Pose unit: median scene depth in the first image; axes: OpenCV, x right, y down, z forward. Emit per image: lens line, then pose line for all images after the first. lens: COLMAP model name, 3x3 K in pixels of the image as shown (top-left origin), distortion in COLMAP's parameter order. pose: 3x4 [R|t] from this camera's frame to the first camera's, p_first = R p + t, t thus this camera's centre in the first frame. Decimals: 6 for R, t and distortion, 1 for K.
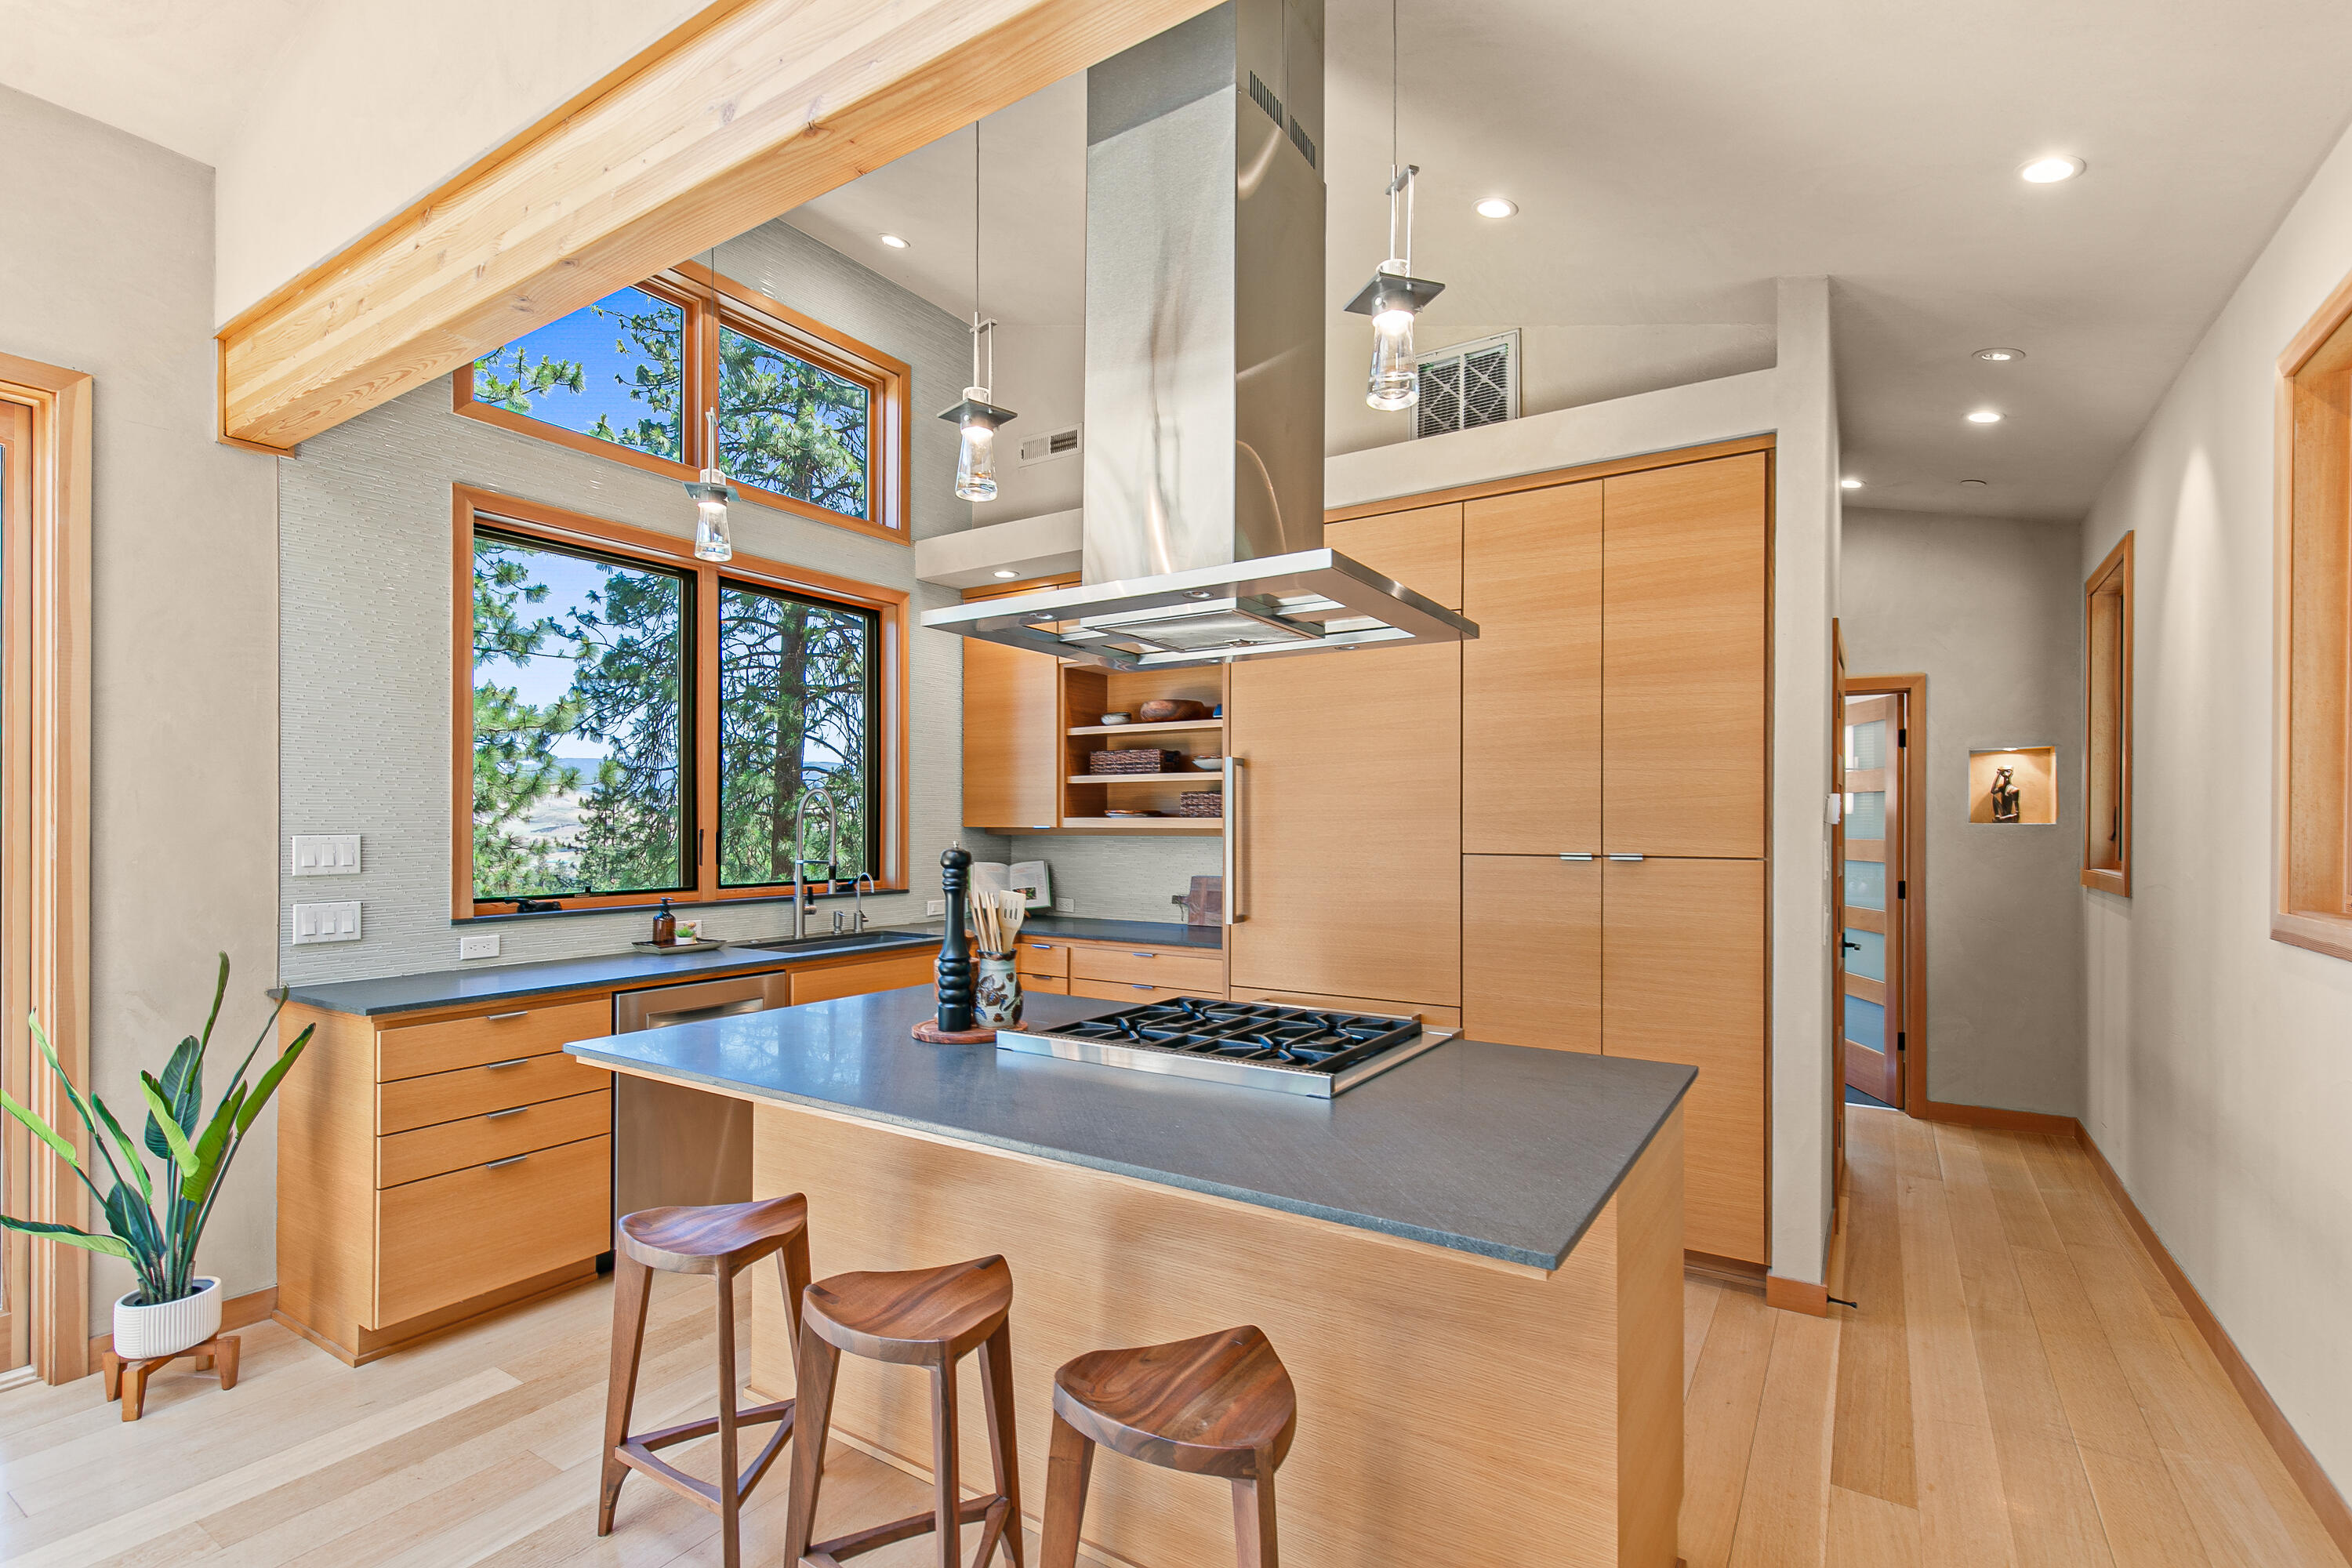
lens RADIAL K [[1070.4, 0, 1181.0], [0, 1070.4, 824.5], [0, 0, 1]] dist [0.010887, -0.001505]
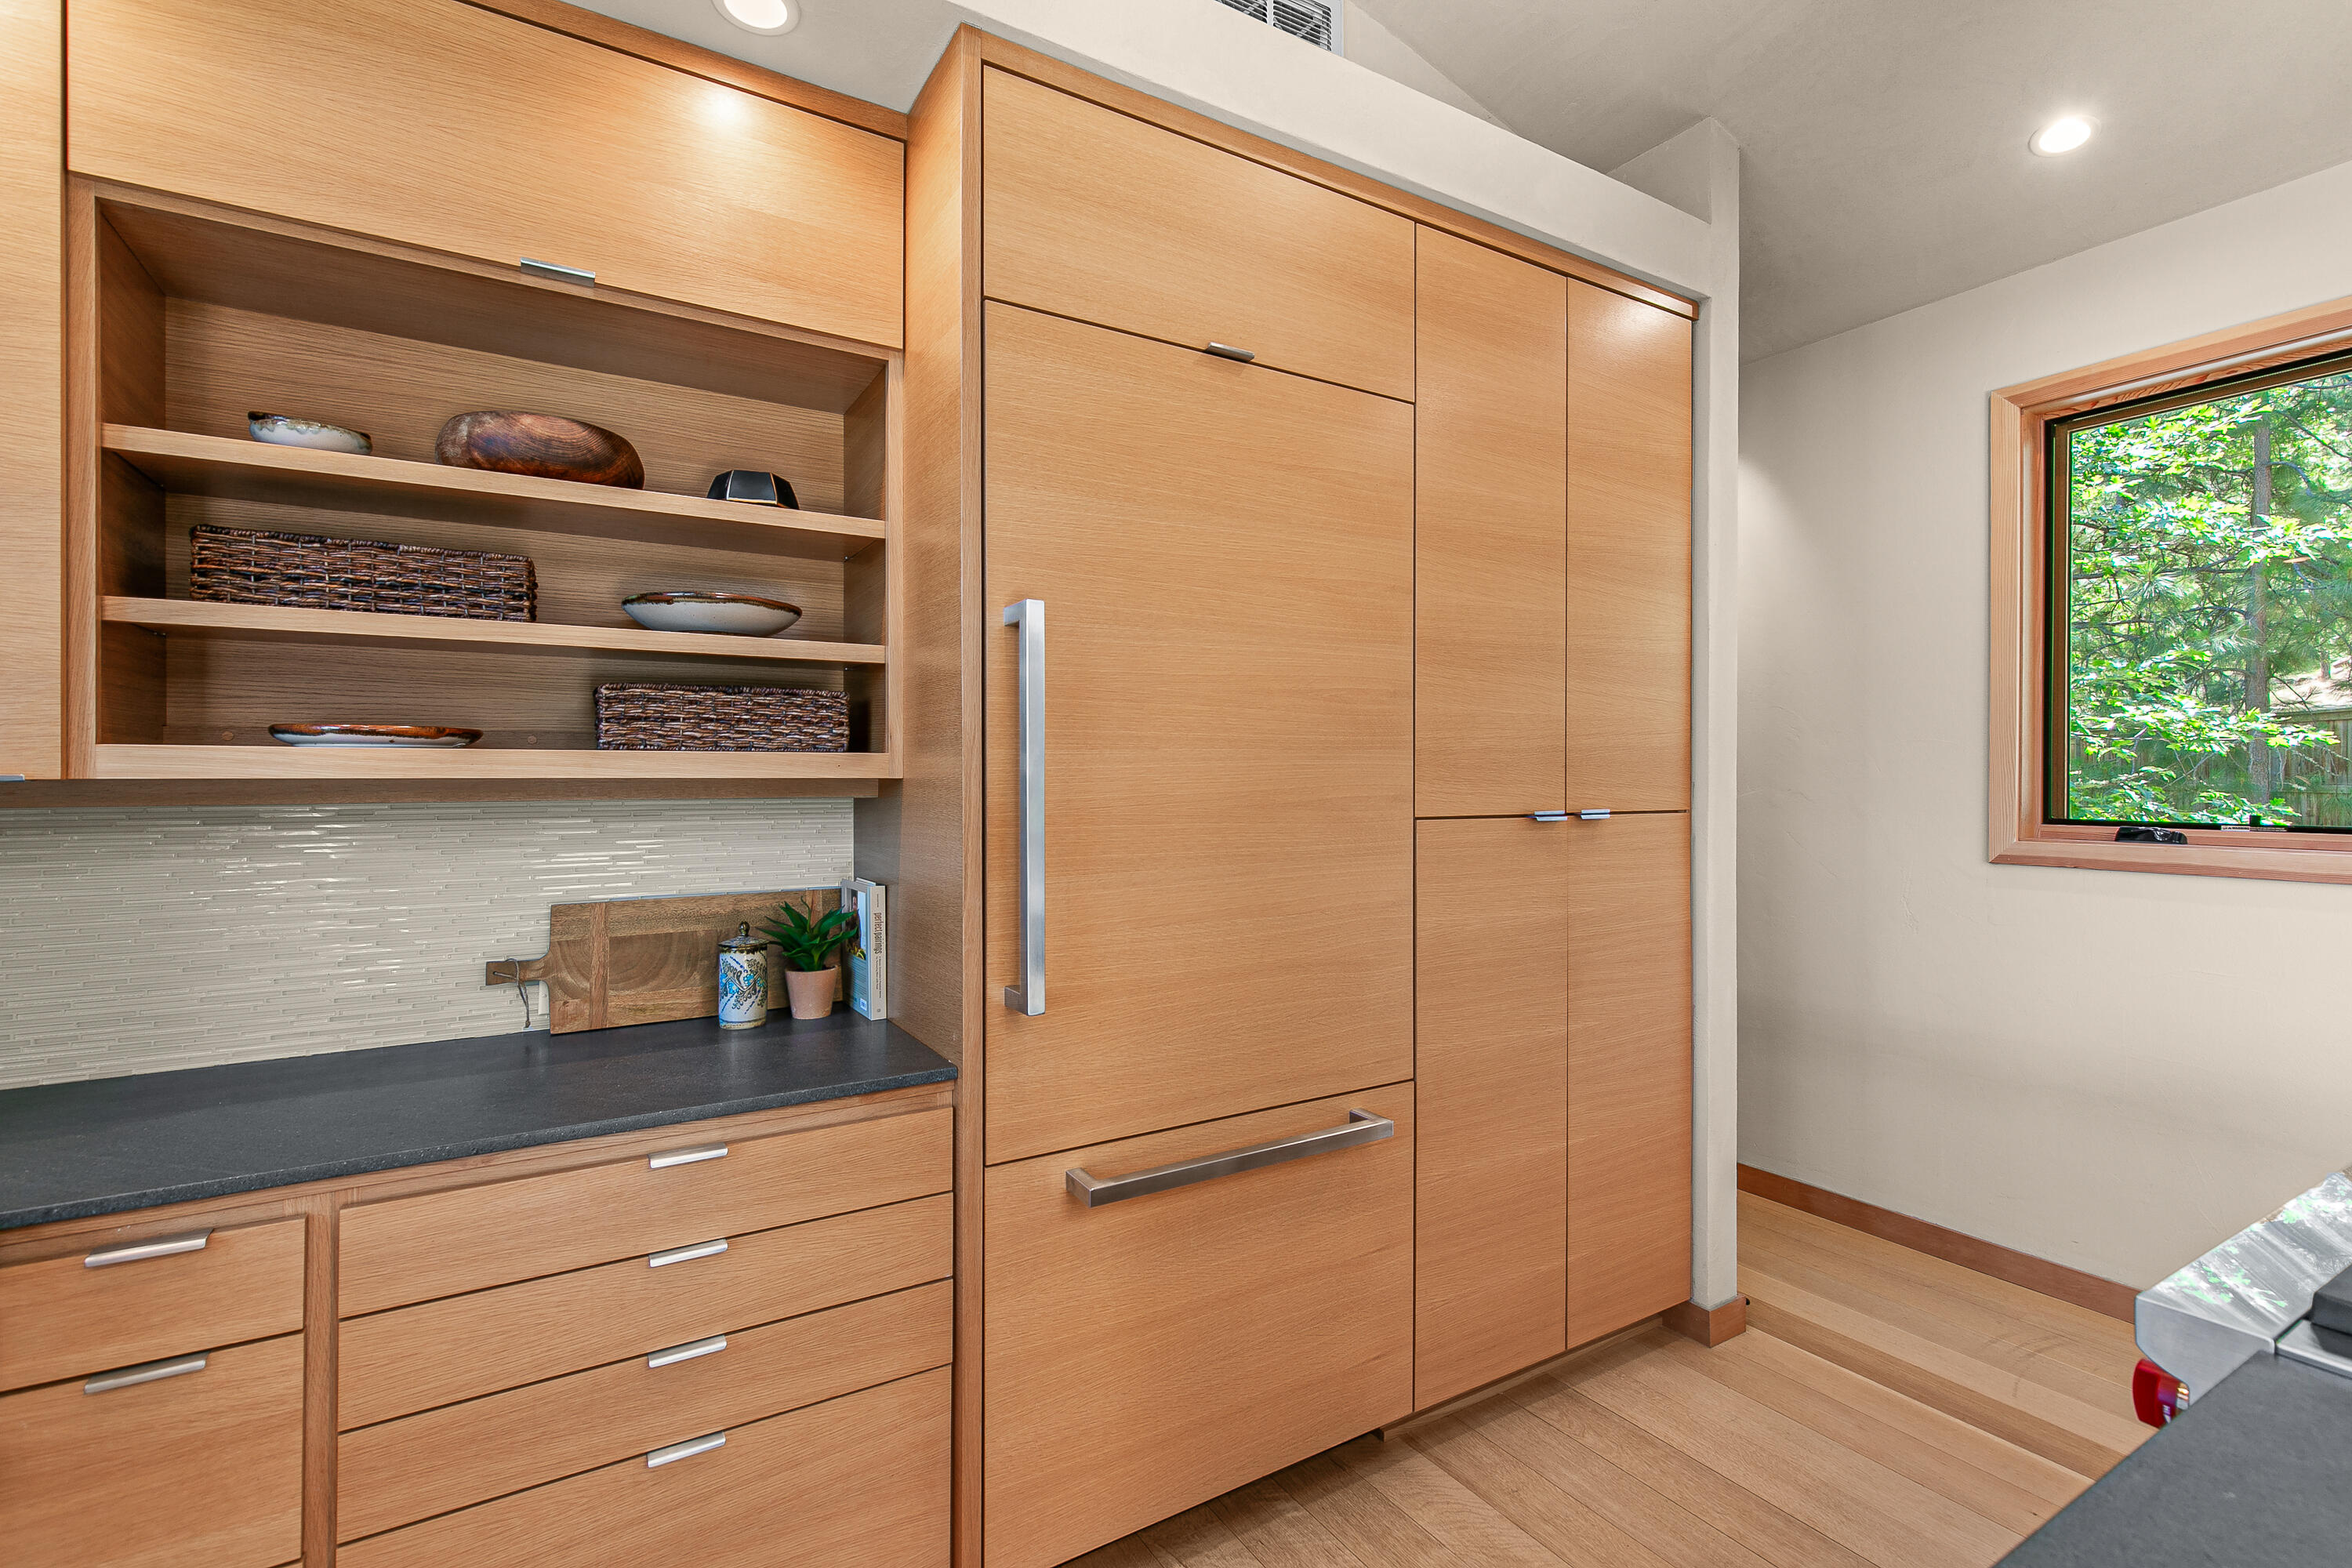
lens RADIAL K [[1070.4, 0, 1181.8], [0, 1070.4, 772.2], [0, 0, 1]] dist [0.010887, -0.001505]
pose [[0.434397, 0.000857, 0.900721, -0.296671], [0.001220, 0.999998, -0.001539, 0.002232], [-0.900721, 0.001767, 0.434395, 0.785084]]
